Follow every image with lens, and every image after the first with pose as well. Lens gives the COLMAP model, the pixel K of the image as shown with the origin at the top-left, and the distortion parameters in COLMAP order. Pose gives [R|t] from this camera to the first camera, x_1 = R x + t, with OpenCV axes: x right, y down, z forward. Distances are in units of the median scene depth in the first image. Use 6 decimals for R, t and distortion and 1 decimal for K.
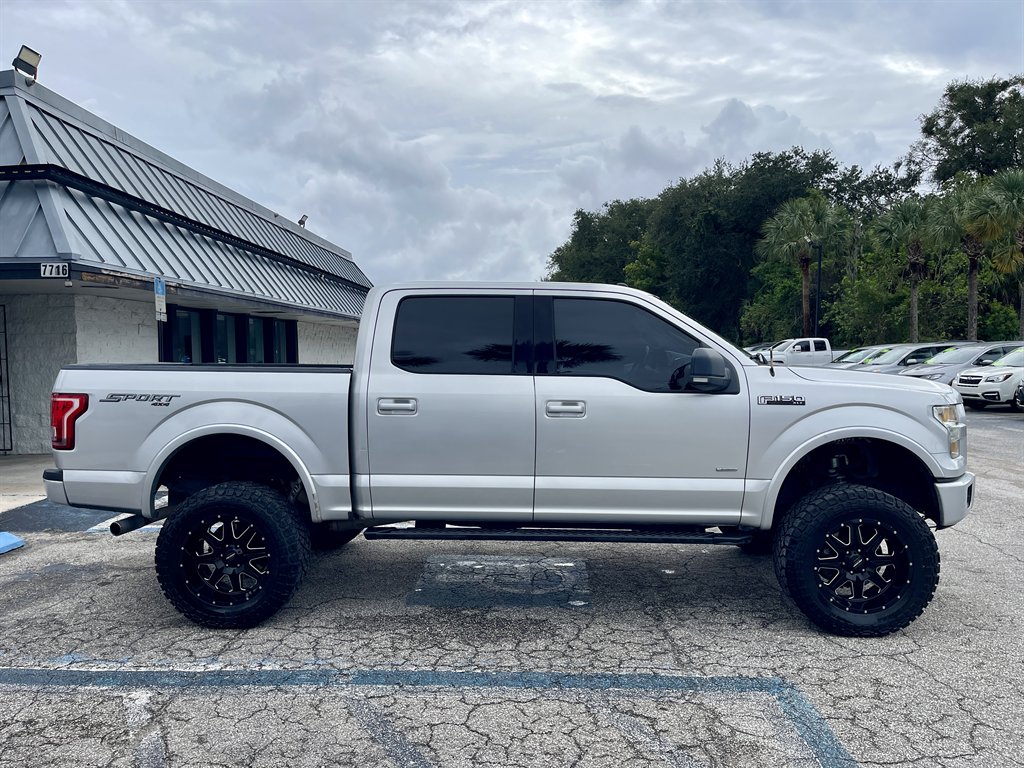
lens RADIAL K [[772.9, 0, 514.1], [0, 772.9, 385.5], [0, 0, 1]] dist [0.085814, -0.112706]
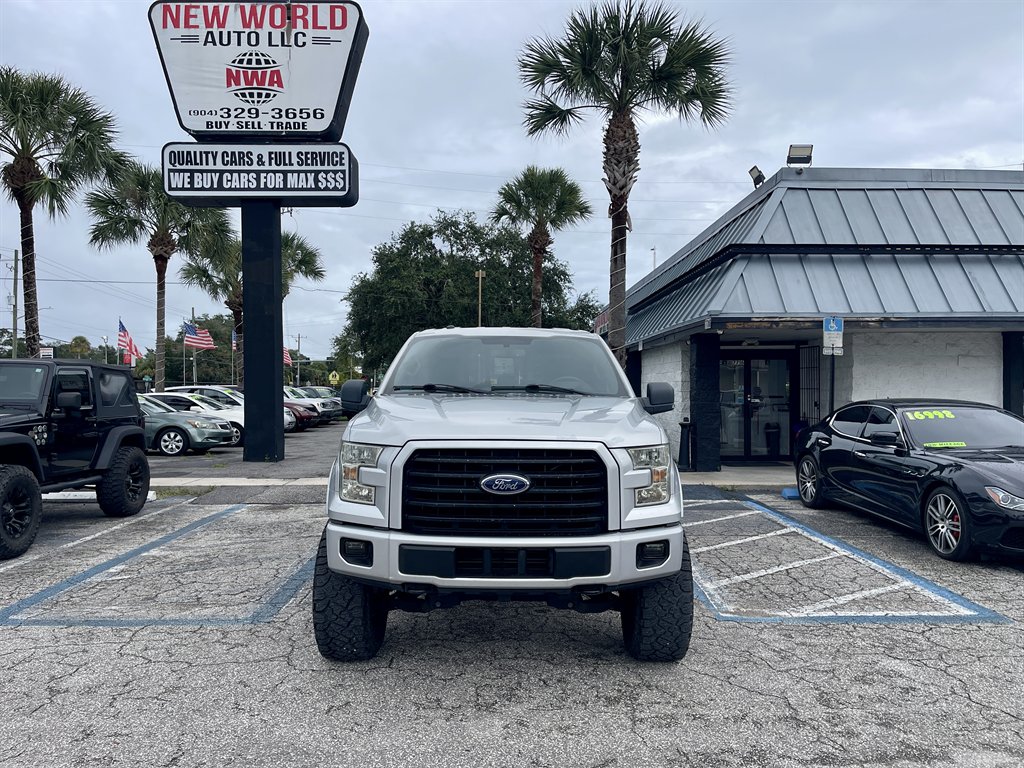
lens RADIAL K [[772.9, 0, 514.1], [0, 772.9, 380.6], [0, 0, 1]] dist [0.085814, -0.112706]
pose [[0.049867, -0.000814, -0.998756, 1.643524], [-0.045279, 0.998970, -0.003075, -0.058420], [0.997729, 0.045376, 0.049779, 1.281450]]
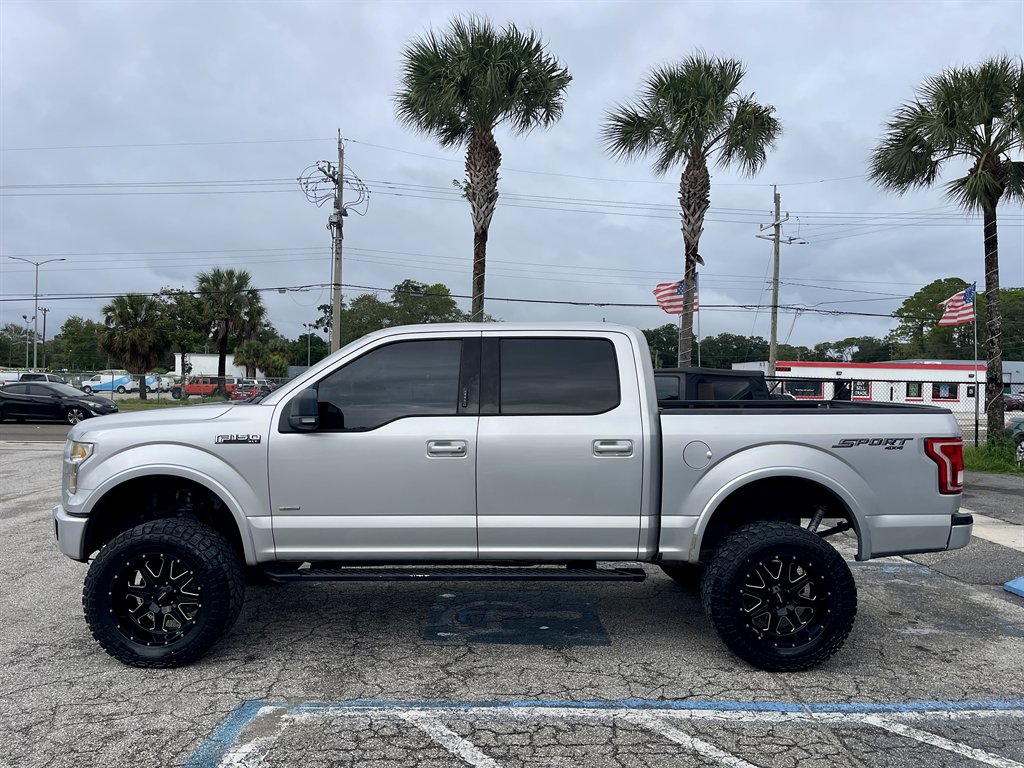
lens RADIAL K [[772.9, 0, 513.2], [0, 772.9, 383.0], [0, 0, 1]] dist [0.085814, -0.112706]
pose [[-0.998769, -0.006137, -0.049220, 0.050953], [-0.008460, 0.998853, 0.047119, -0.134077], [0.048875, 0.047477, -0.997676, 2.715483]]
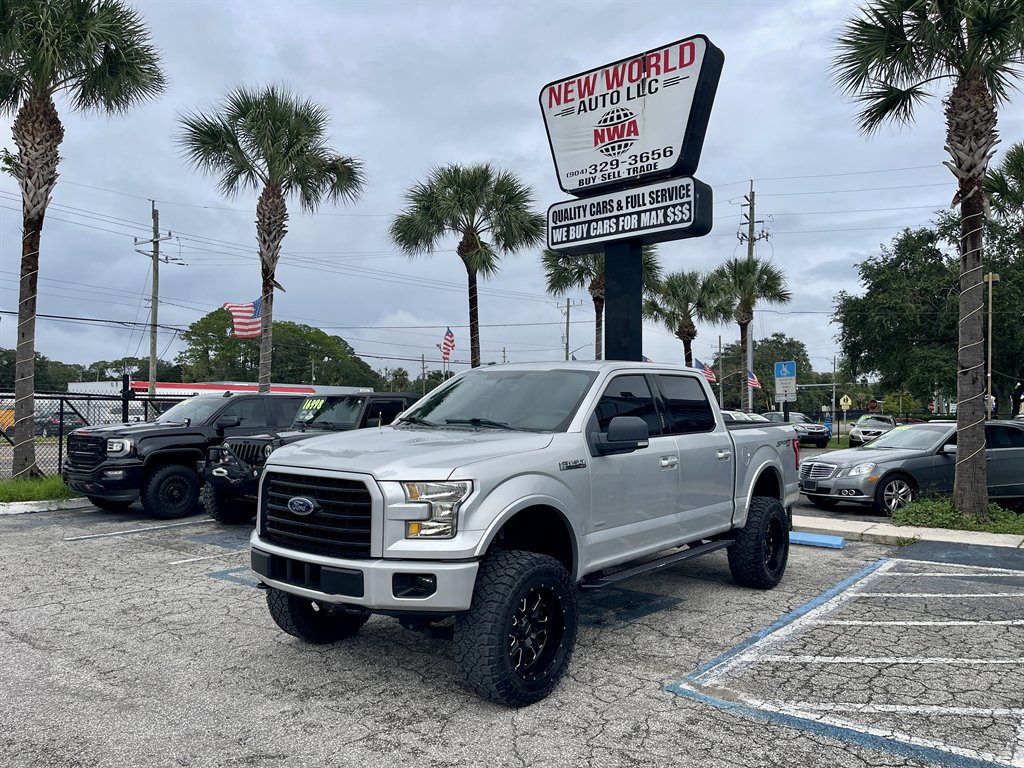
lens RADIAL K [[773.7, 0, 513.4], [0, 773.7, 384.5], [0, 0, 1]] dist [0.048507, -0.037219]
pose [[-0.596021, -0.021639, -0.802677, 1.414800], [-0.038114, 0.999272, 0.001362, -0.119270], [0.802064, 0.031405, -0.596412, 2.209980]]
